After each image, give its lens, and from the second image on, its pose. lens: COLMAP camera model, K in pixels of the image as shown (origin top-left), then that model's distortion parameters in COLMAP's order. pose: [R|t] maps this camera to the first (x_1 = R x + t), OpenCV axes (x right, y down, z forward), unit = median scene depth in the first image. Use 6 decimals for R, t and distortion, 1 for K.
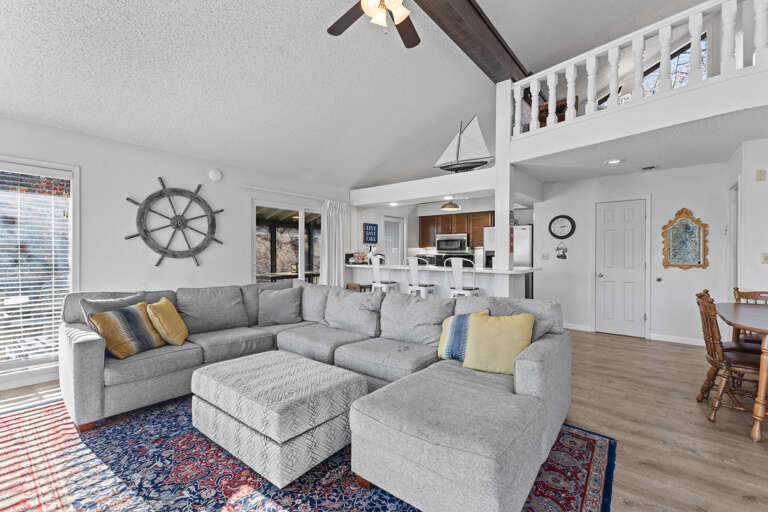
lens RADIAL K [[335.1, 0, 380.6], [0, 335.1, 255.9], [0, 0, 1]] dist [0.004454, -0.000284]
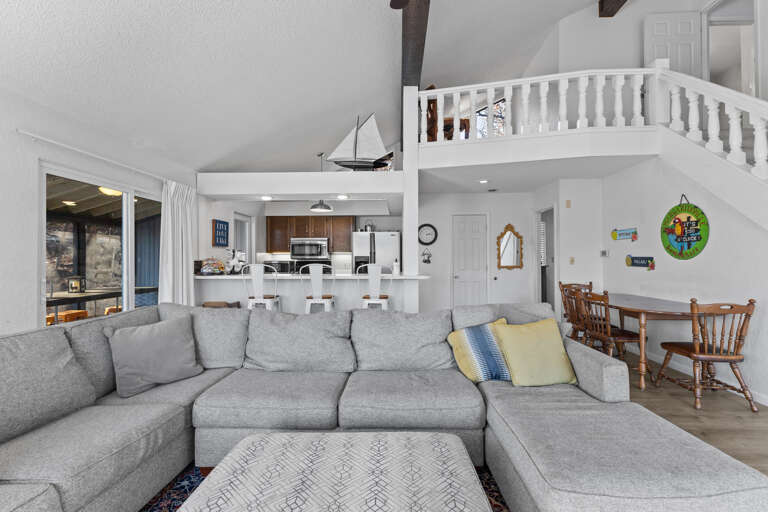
lens RADIAL K [[335.1, 0, 387.0], [0, 335.1, 253.9], [0, 0, 1]] dist [0.004454, -0.000284]
pose [[0.791296, 0.002145, 0.611430, -0.272603], [0.011888, 0.999751, -0.018892, -0.003385], [-0.611318, 0.022218, 0.791073, 0.238273]]
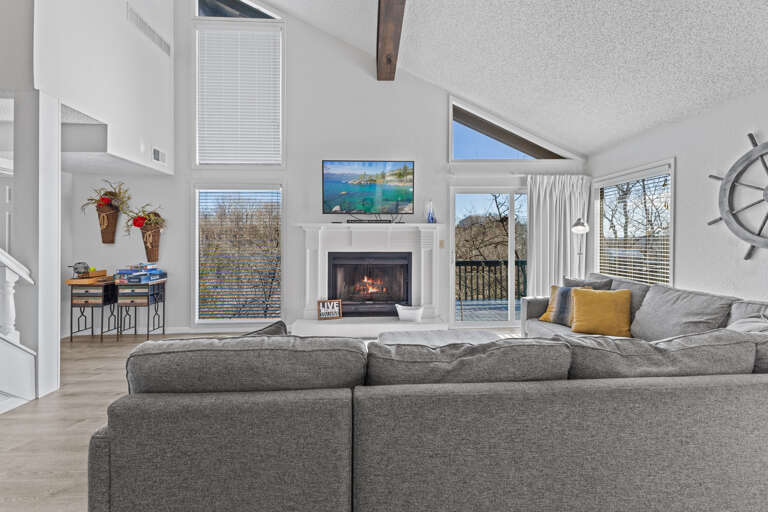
lens RADIAL K [[335.1, 0, 385.6], [0, 335.1, 242.1], [0, 0, 1]] dist [0.004454, -0.000284]
pose [[-0.741438, -0.002133, -0.671018, 0.311129], [-0.006755, 0.999968, 0.004285, -0.003787], [0.670987, 0.007709, -0.741429, 0.826051]]
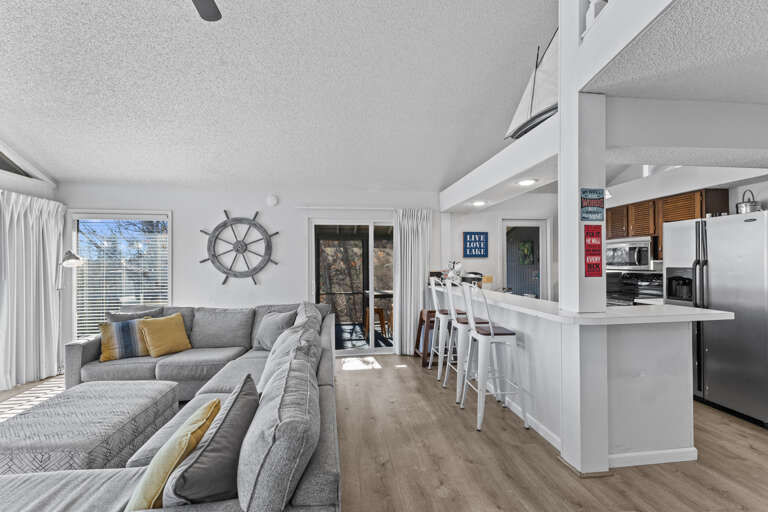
lens RADIAL K [[335.1, 0, 386.6], [0, 335.1, 261.0], [0, 0, 1]] dist [0.004454, -0.000284]
pose [[0.735729, -0.016632, -0.677072, 0.465820], [0.004626, 0.999799, -0.019533, -0.022015], [0.677260, 0.011239, 0.735657, 0.418476]]
